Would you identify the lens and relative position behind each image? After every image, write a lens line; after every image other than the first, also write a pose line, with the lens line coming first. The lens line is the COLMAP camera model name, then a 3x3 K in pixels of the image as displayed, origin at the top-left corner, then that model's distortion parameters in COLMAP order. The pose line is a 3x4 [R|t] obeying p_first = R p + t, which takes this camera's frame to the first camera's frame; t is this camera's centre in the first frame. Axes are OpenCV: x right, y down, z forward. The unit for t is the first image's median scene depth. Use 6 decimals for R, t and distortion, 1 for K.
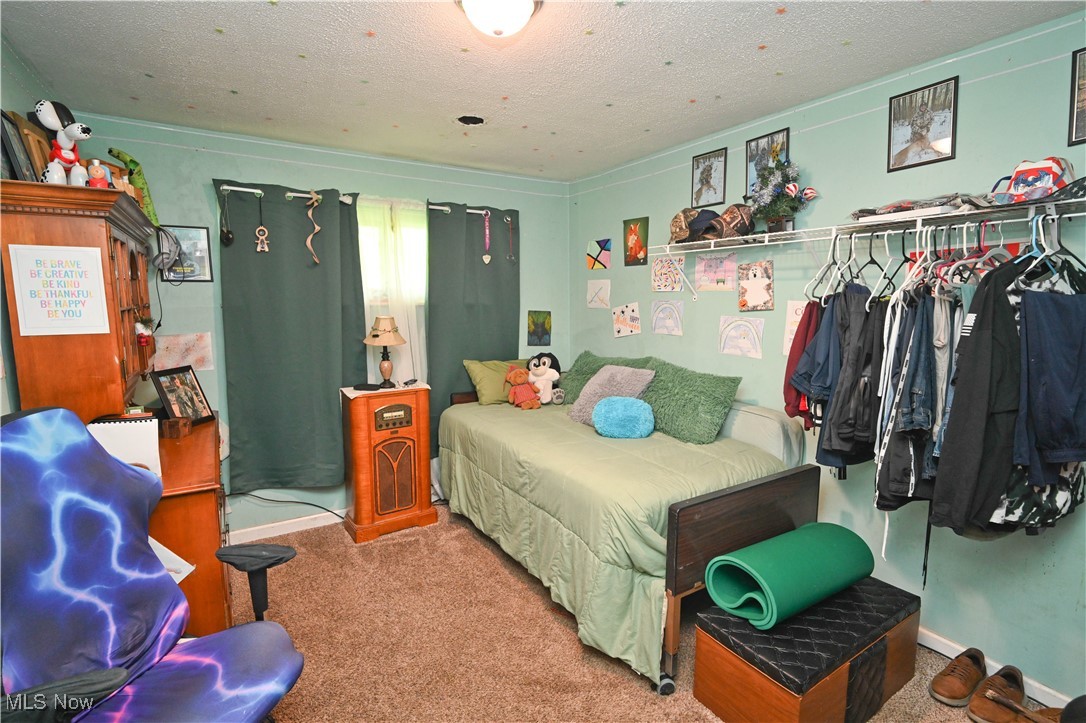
lens RADIAL K [[502.7, 0, 540.9], [0, 502.7, 347.3], [0, 0, 1]] dist [-0.006730, -0.001666]
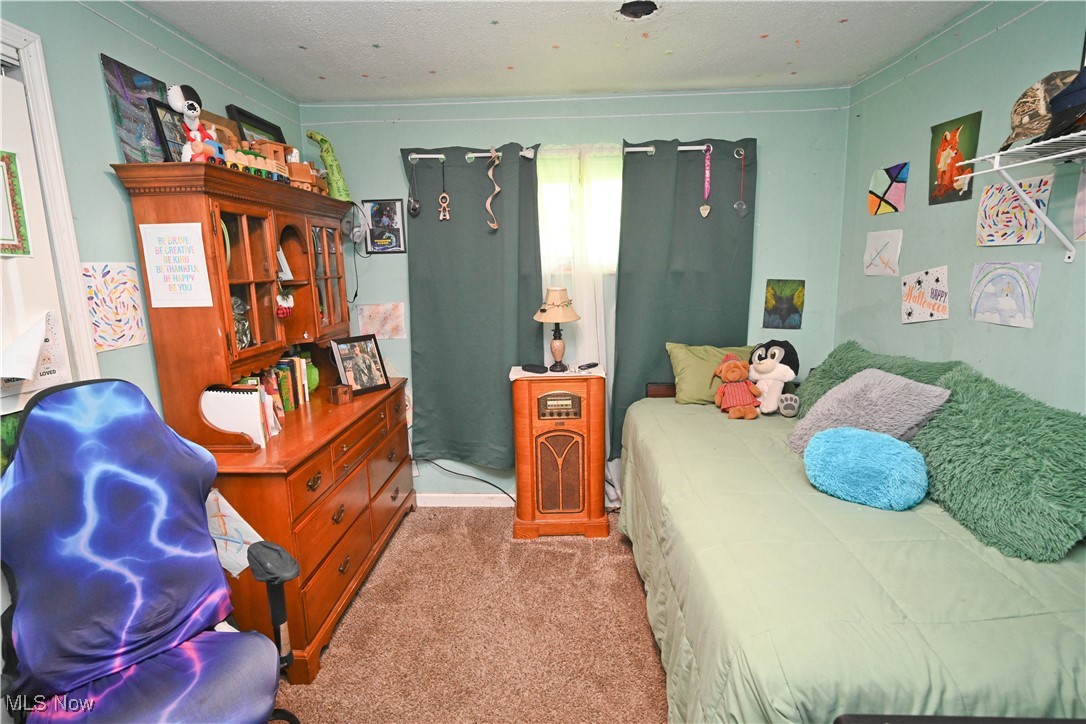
lens RADIAL K [[502.7, 0, 540.9], [0, 502.7, 347.8], [0, 0, 1]] dist [-0.006730, -0.001666]
pose [[0.826948, 0.073837, -0.557409, 0.153955], [-0.035715, 0.996236, 0.078981, -0.027110], [0.561143, -0.045406, 0.826473, 0.286835]]
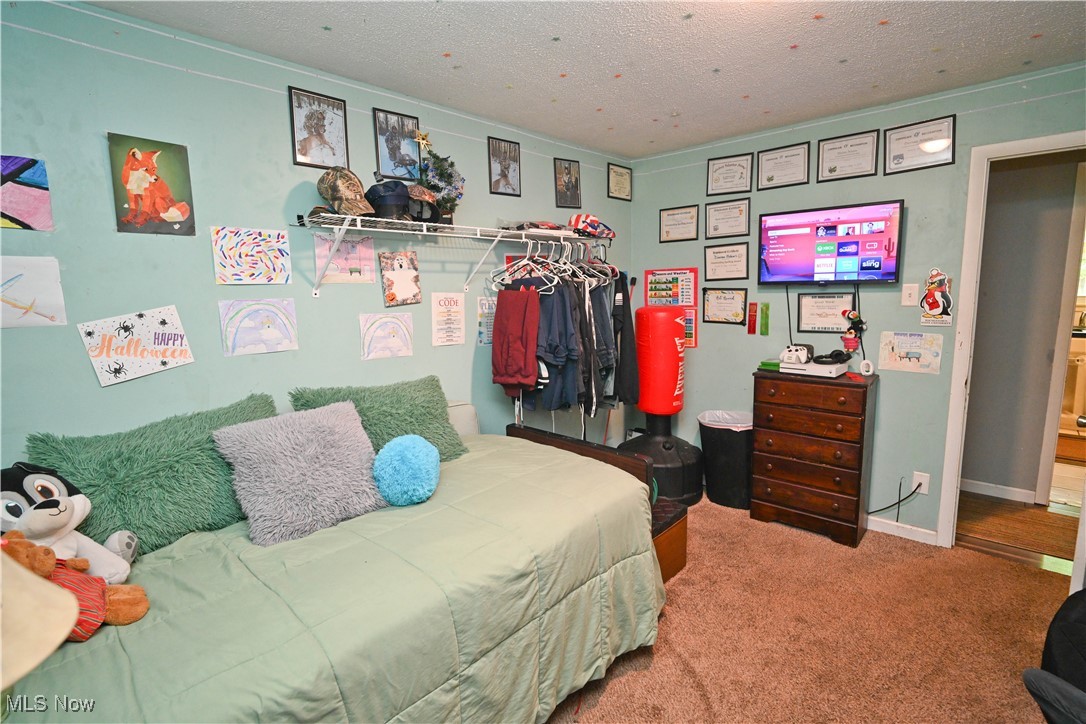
lens RADIAL K [[502.7, 0, 540.9], [0, 502.7, 347.8], [0, 0, 1]] dist [-0.006730, -0.001666]
pose [[-0.248784, -0.111794, 0.962086, -0.473937], [0.118689, 0.982311, 0.144835, -0.088639], [-0.961259, 0.150222, -0.231115, 0.882421]]
